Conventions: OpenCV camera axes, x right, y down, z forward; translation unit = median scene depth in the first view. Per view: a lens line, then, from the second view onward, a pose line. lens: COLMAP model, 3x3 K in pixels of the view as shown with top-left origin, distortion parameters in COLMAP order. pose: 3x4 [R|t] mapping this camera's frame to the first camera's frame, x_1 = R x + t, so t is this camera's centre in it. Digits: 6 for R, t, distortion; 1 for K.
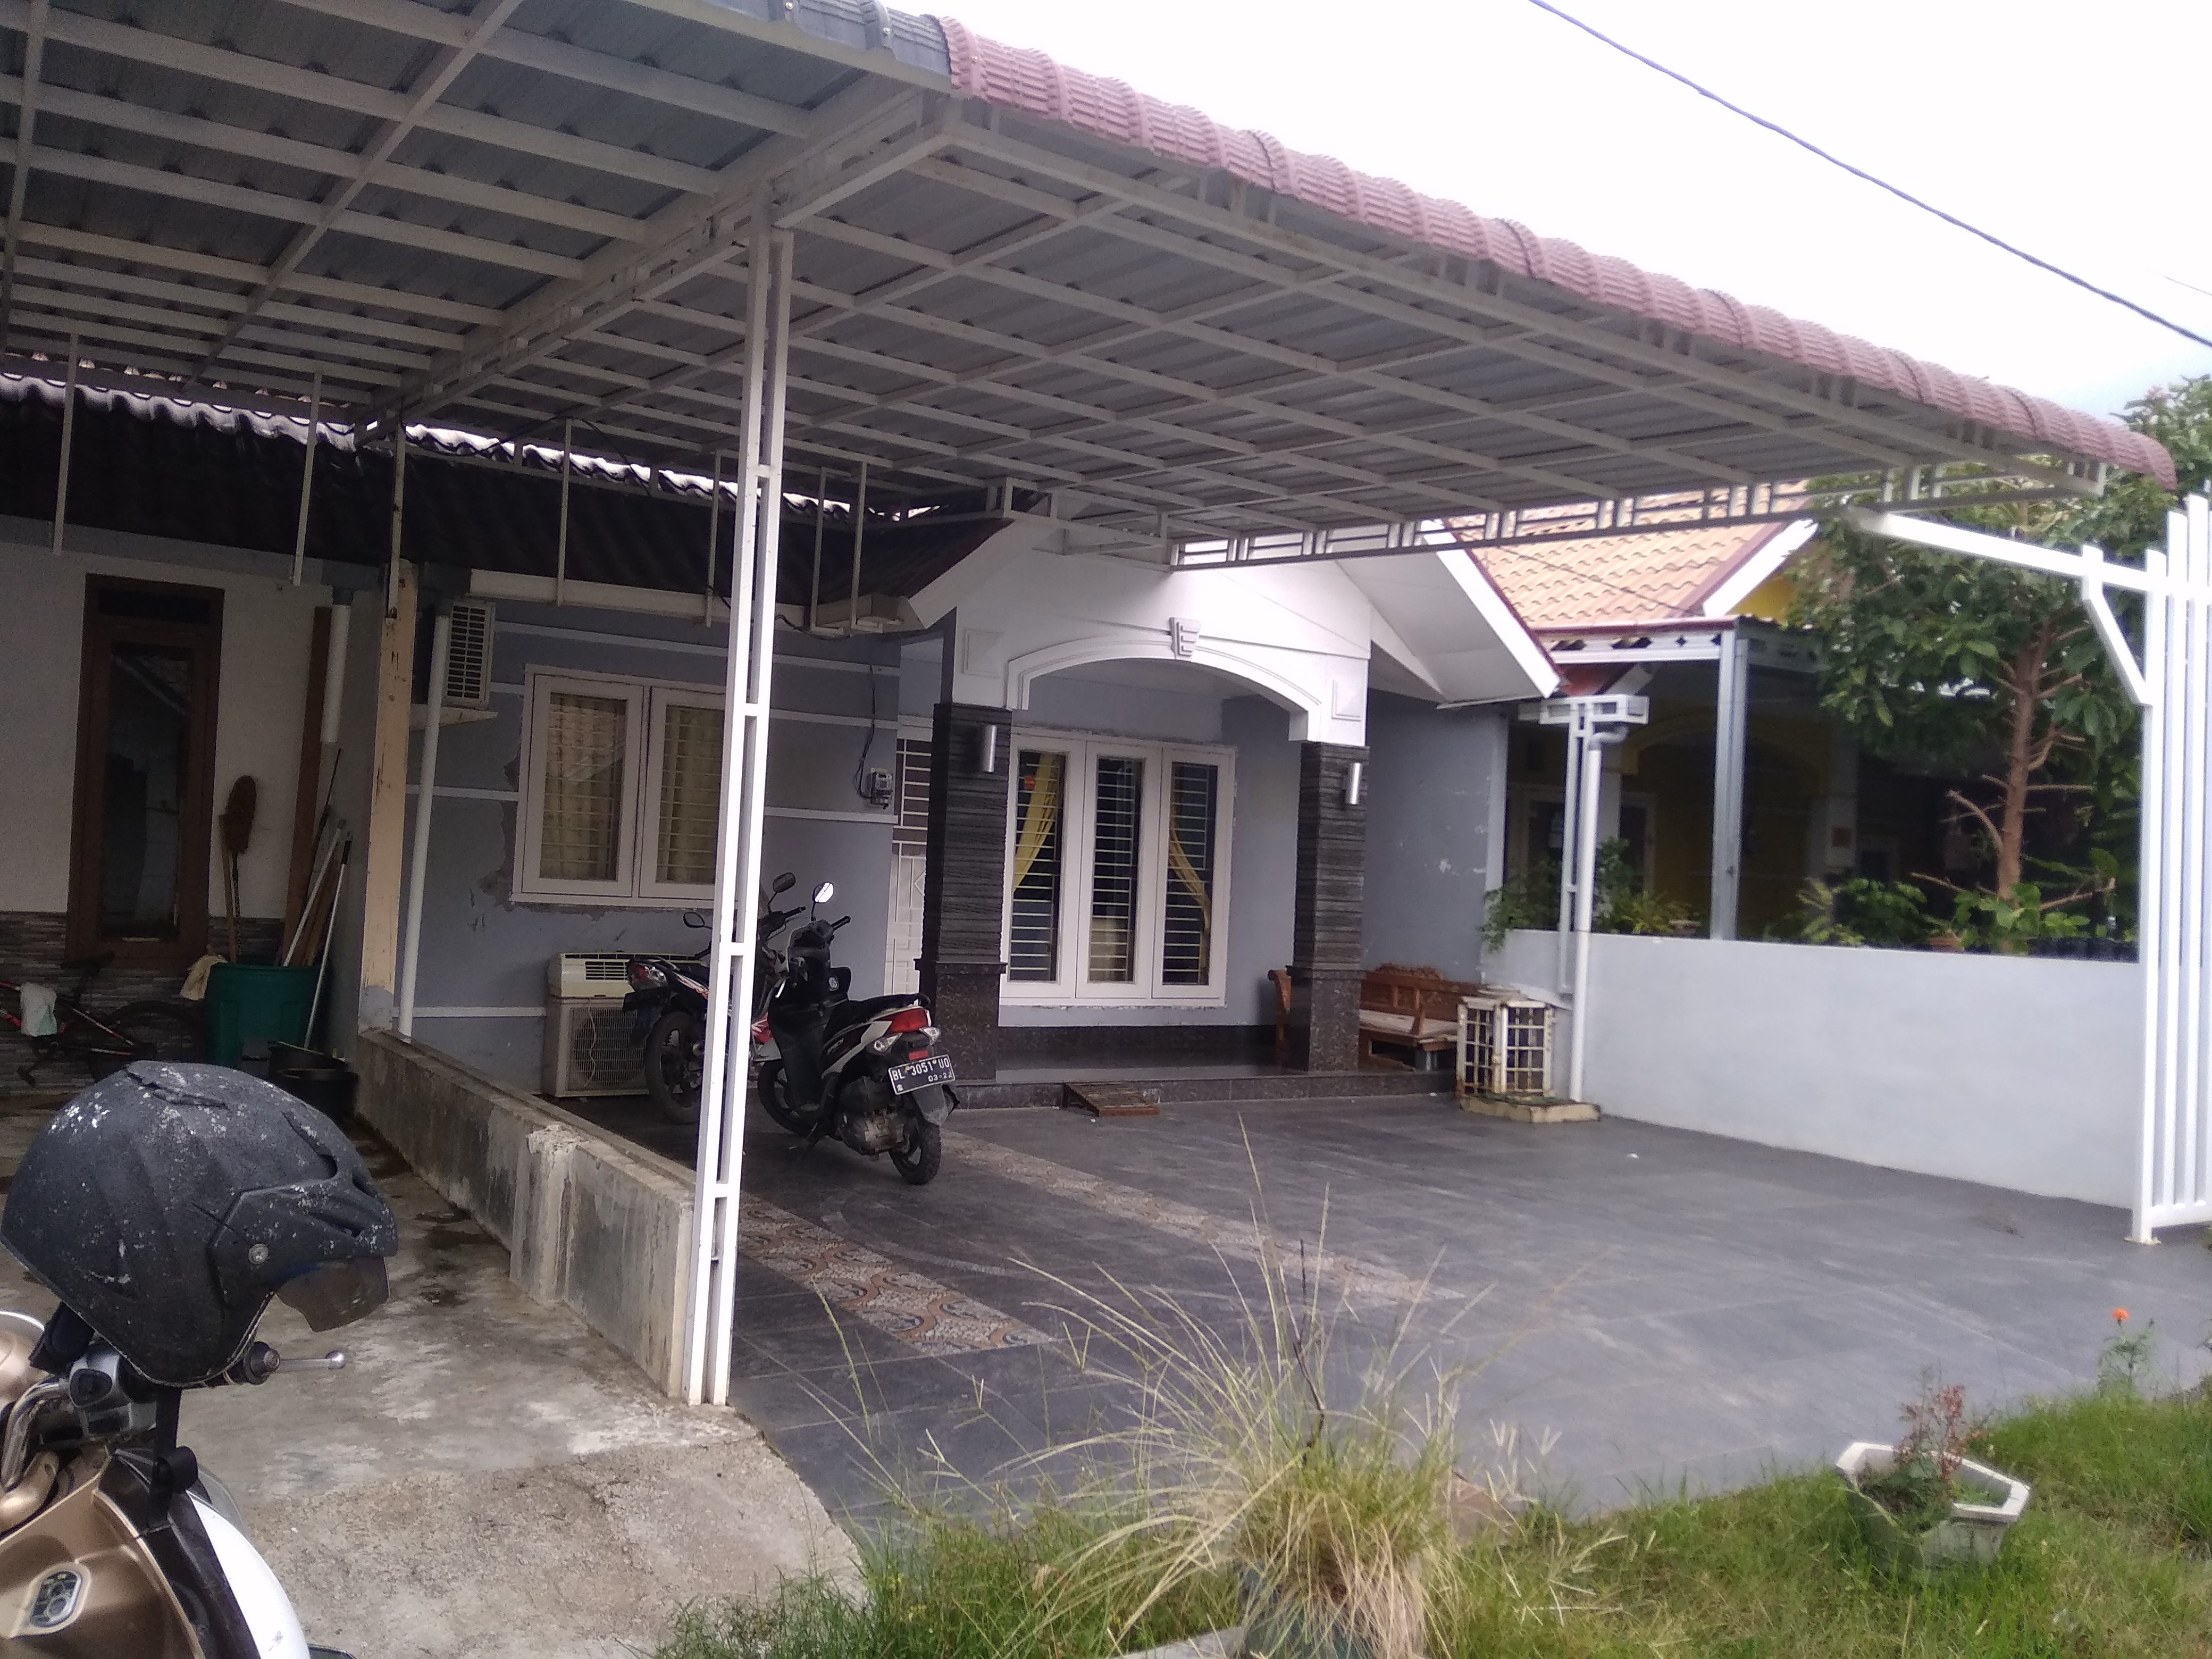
lens RADIAL K [[1759.8, 0, 1113.8], [0, 1759.8, 818.6], [0, 0, 1]] dist [0.061101, -0.086576]
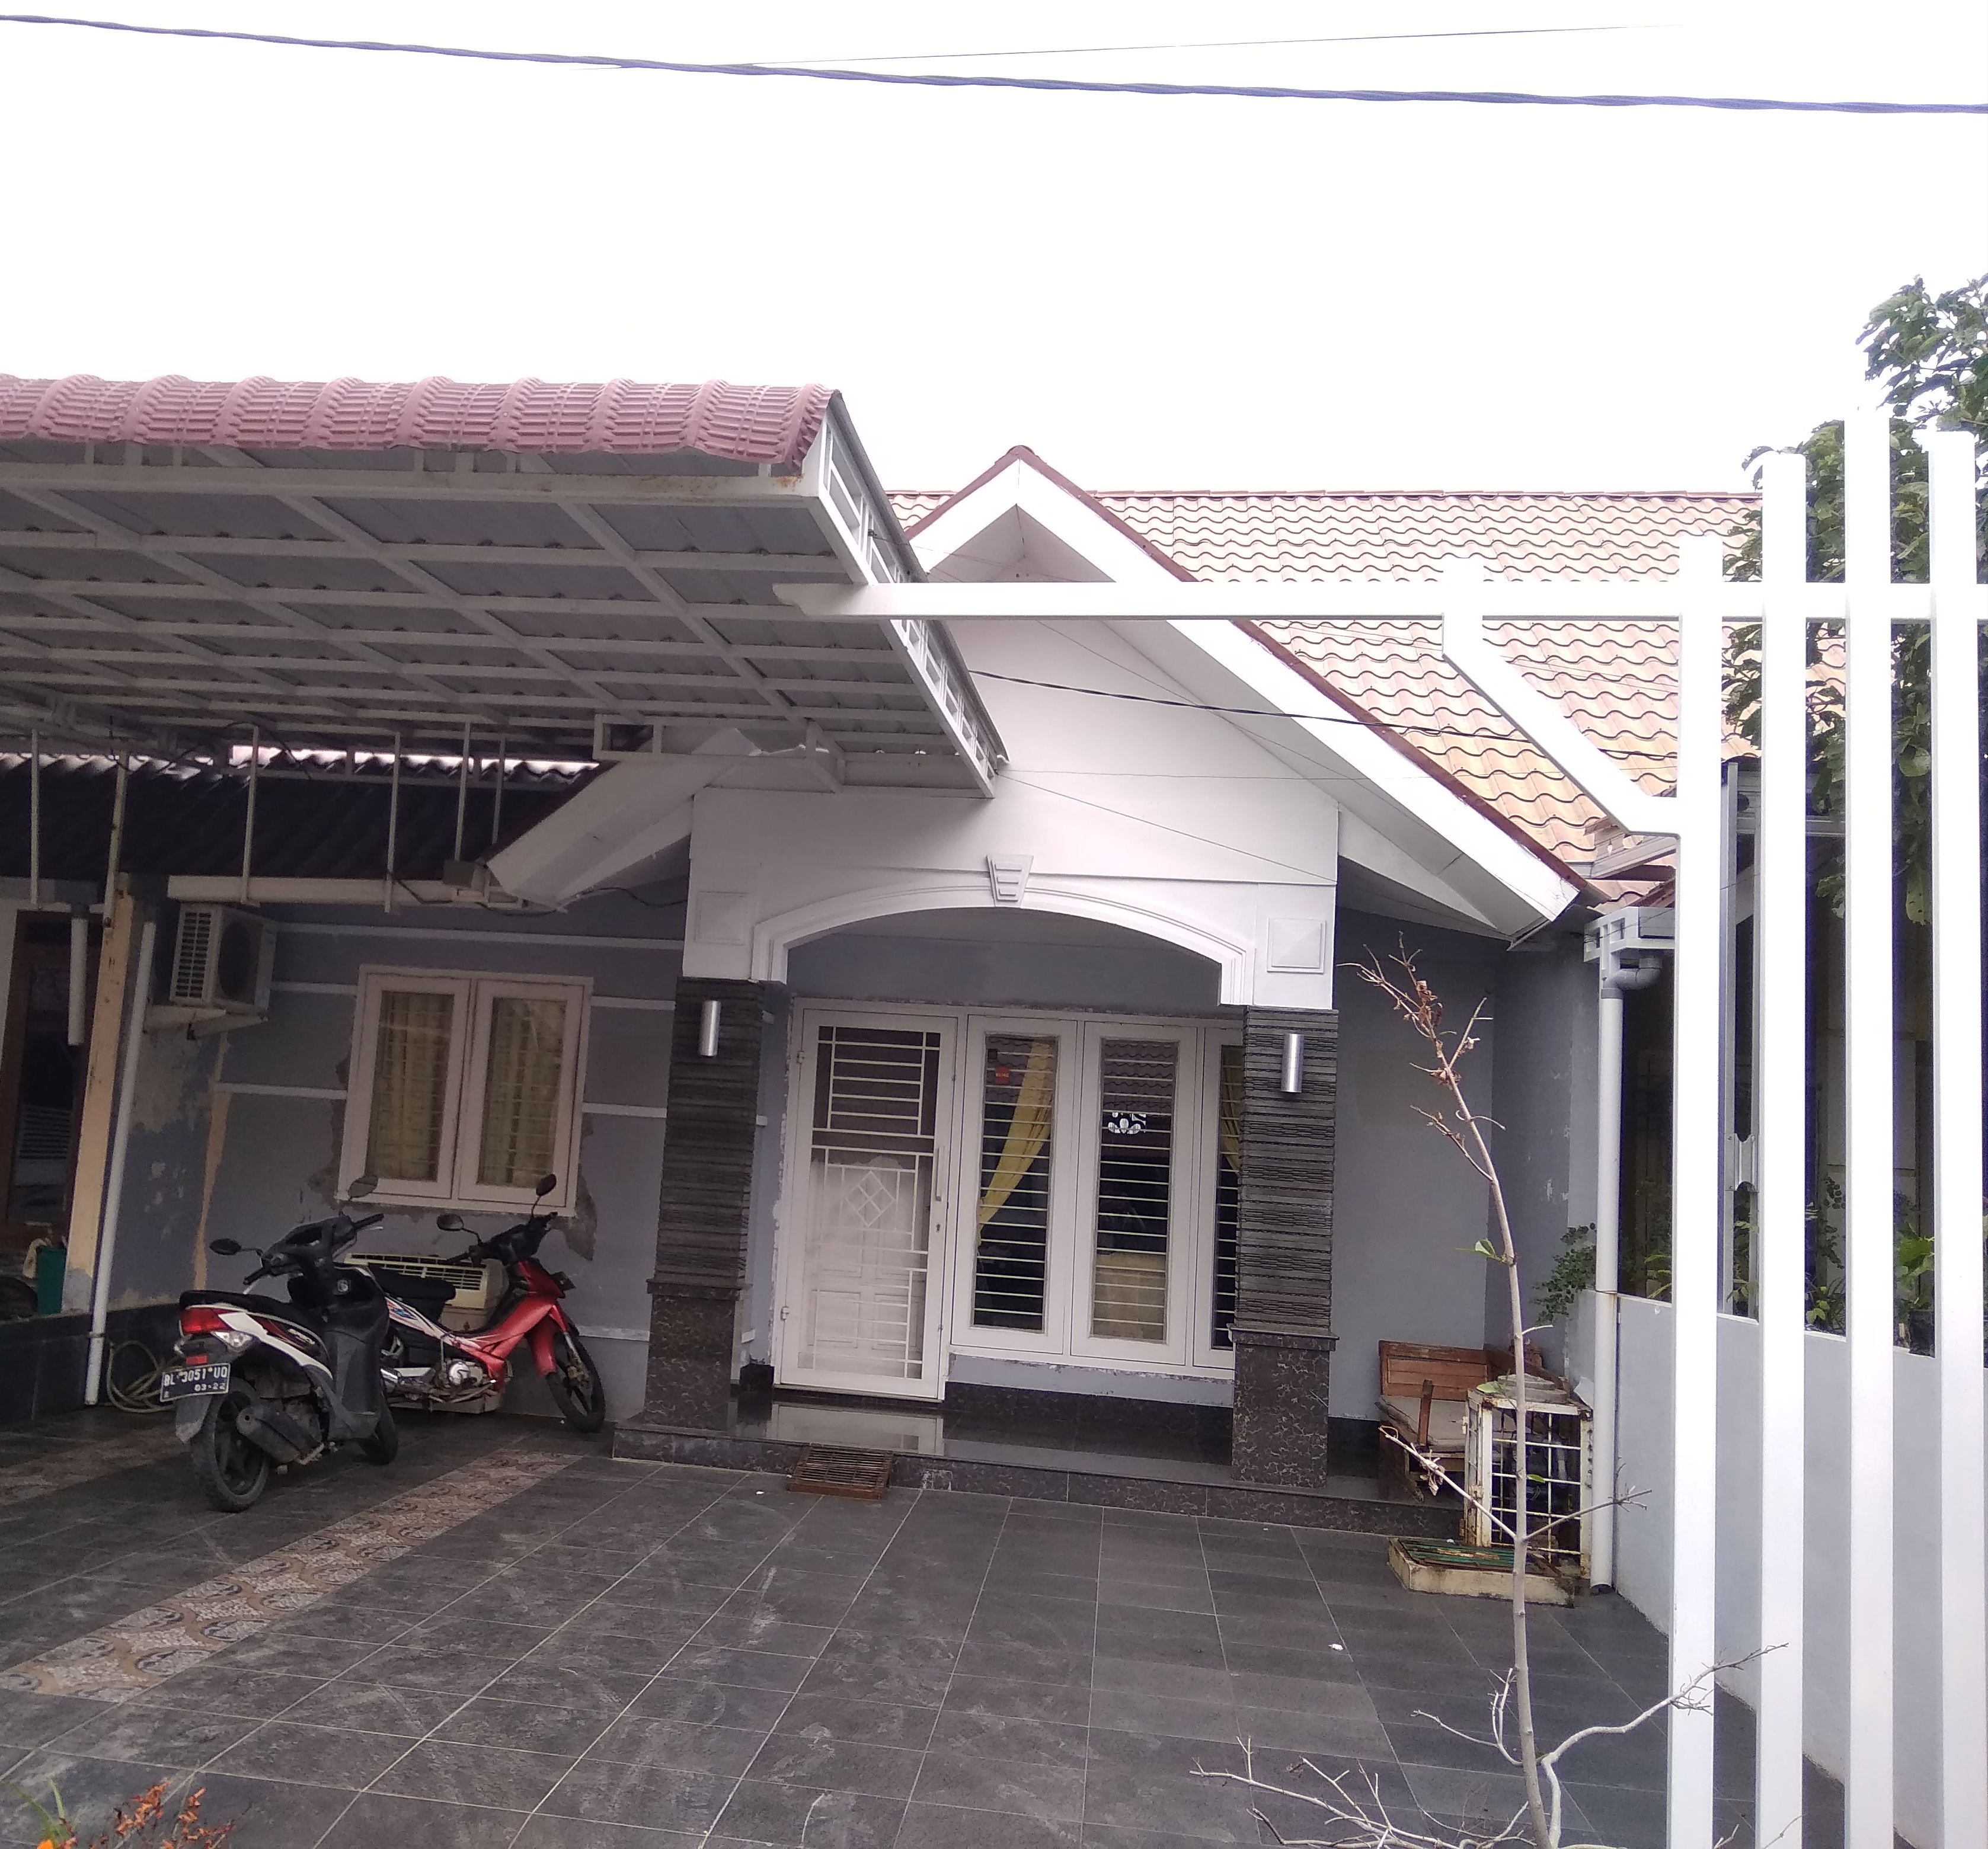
lens RADIAL K [[1968.6, 0, 770.9], [0, 1968.6, 918.7], [0, 0, 1]] dist [0.119699, -0.267959]
pose [[0.733084, -0.079414, -0.675486, 0.522362], [-0.006364, 0.992316, -0.123569, 0.022023], [0.680108, 0.094885, 0.726945, 0.283252]]
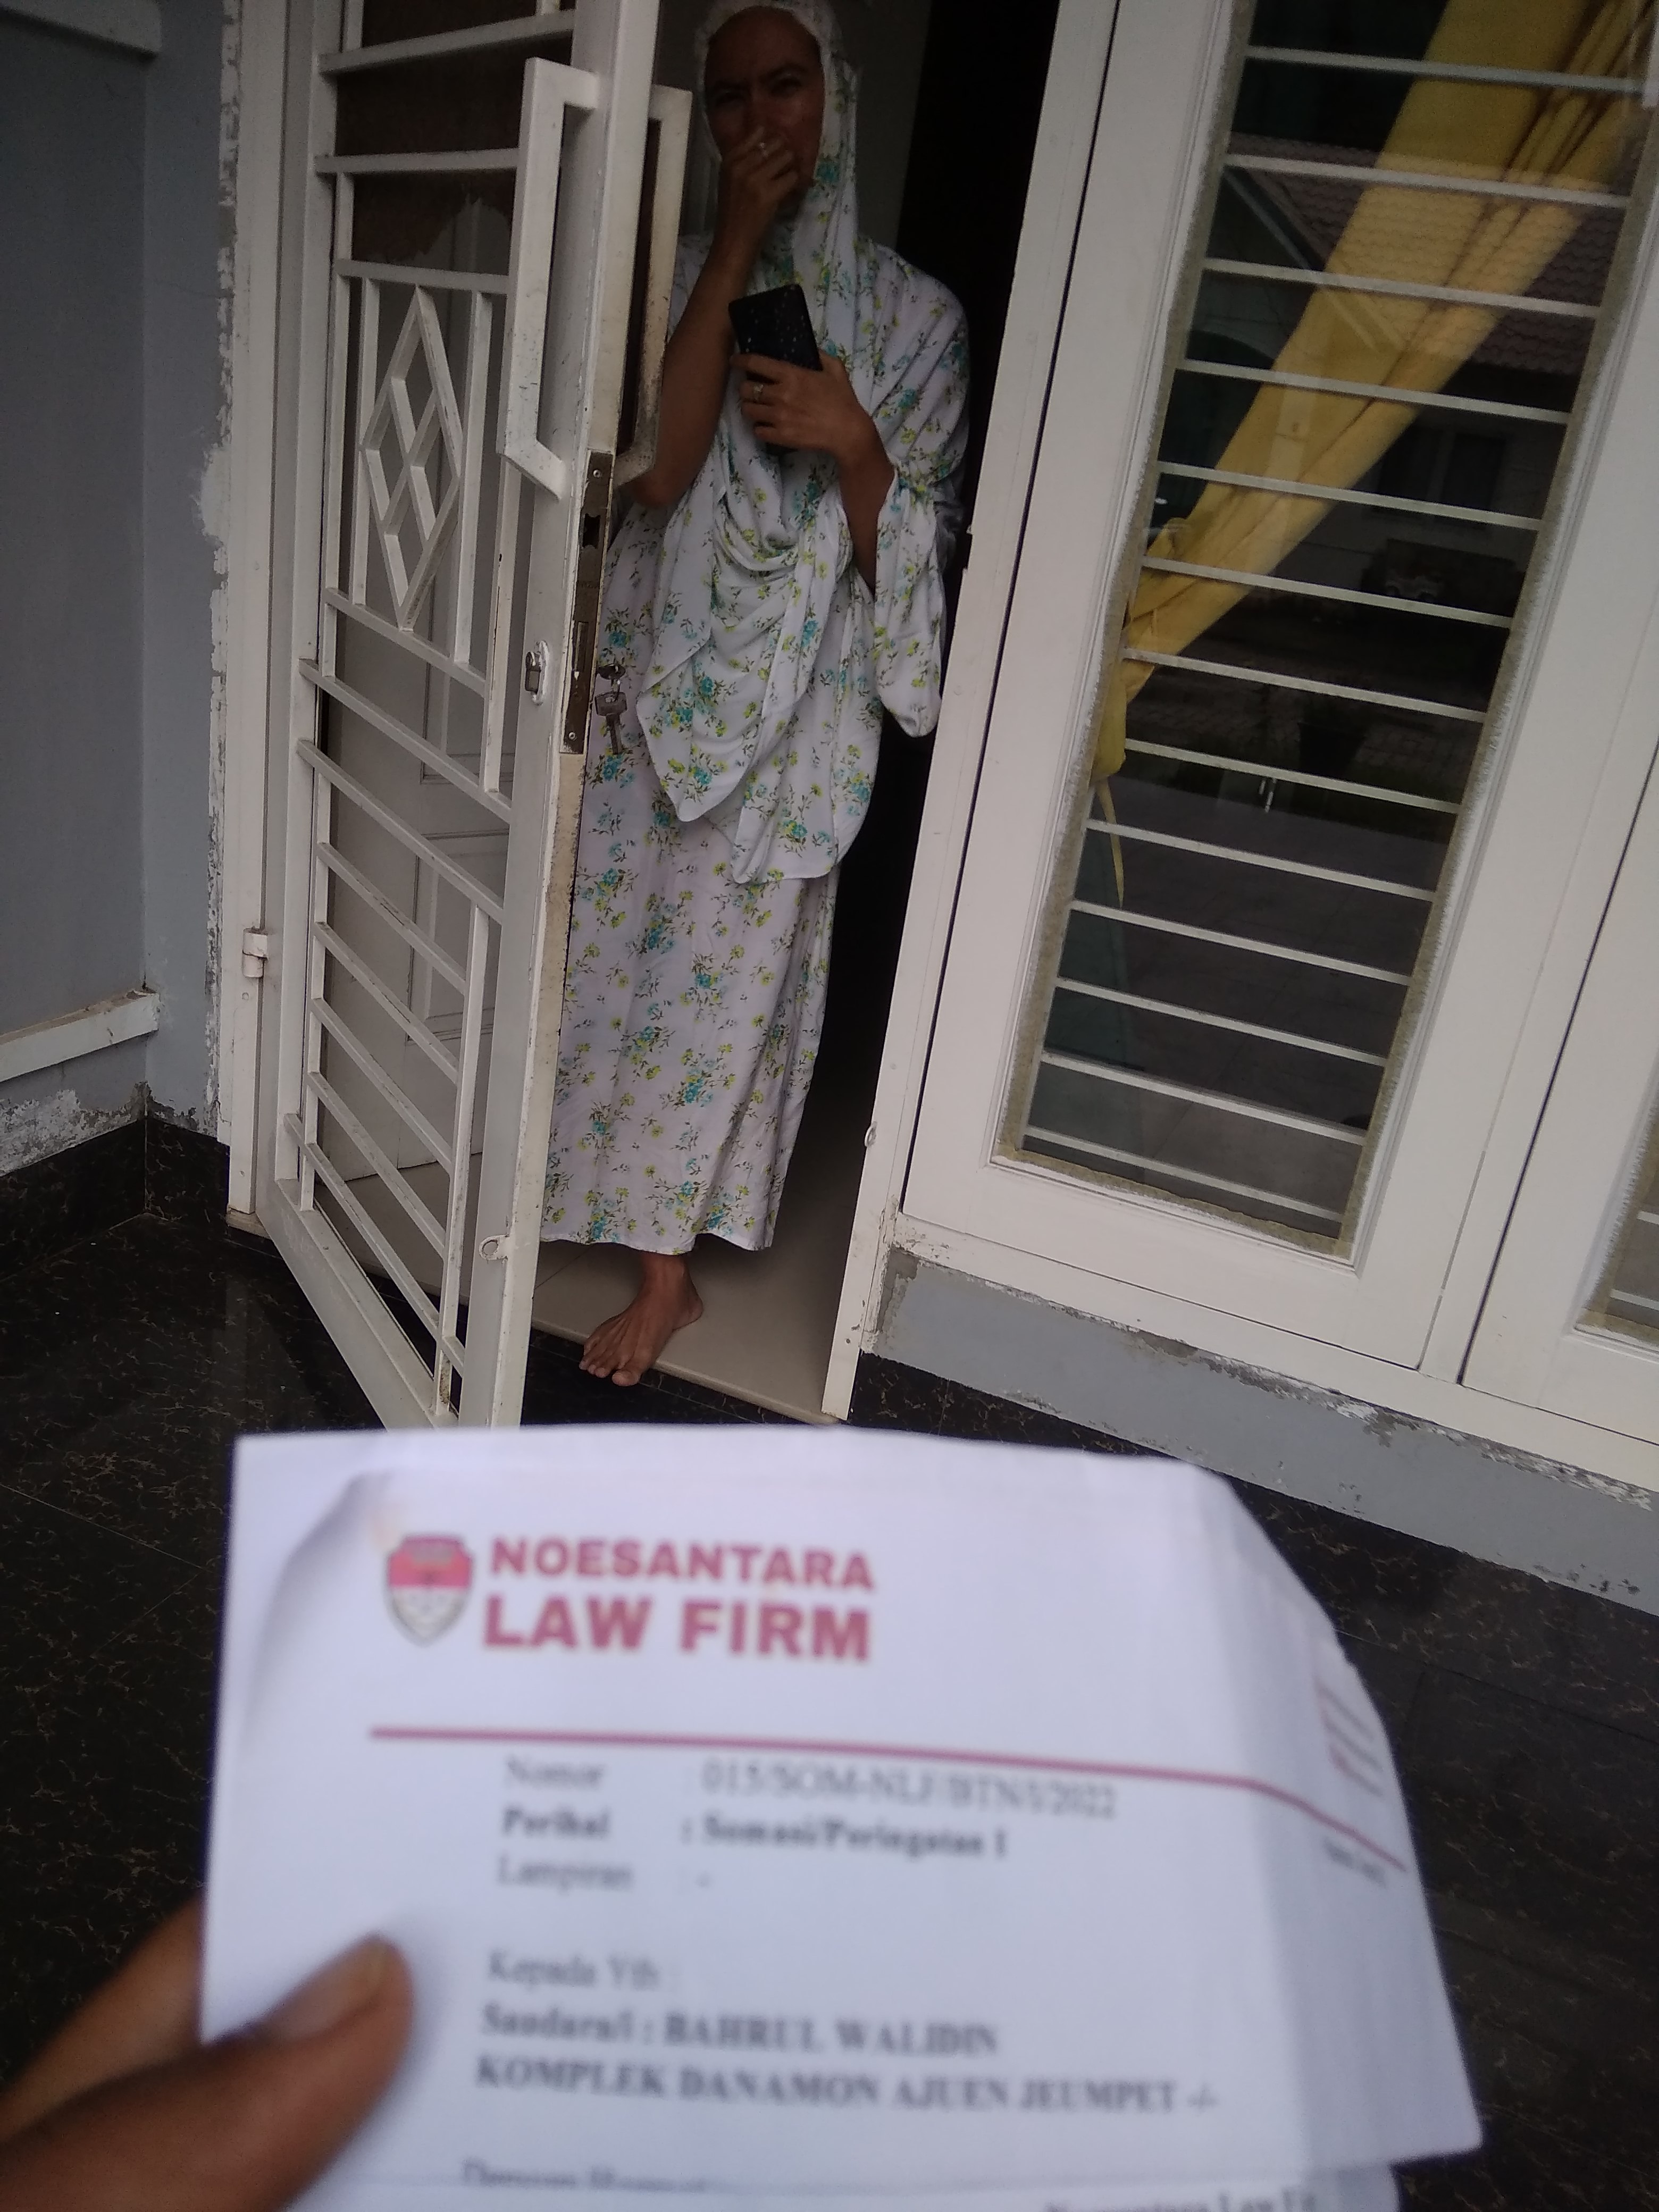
lens RADIAL K [[1759.8, 0, 829.5], [0, 1759.8, 1106.0], [0, 0, 1]] dist [0.061101, -0.086576]
pose [[0.590783, 0.343825, -0.729904, 0.054251], [-0.081990, 0.925557, 0.369625, 0.029236], [0.802654, -0.158523, 0.574993, 0.941459]]
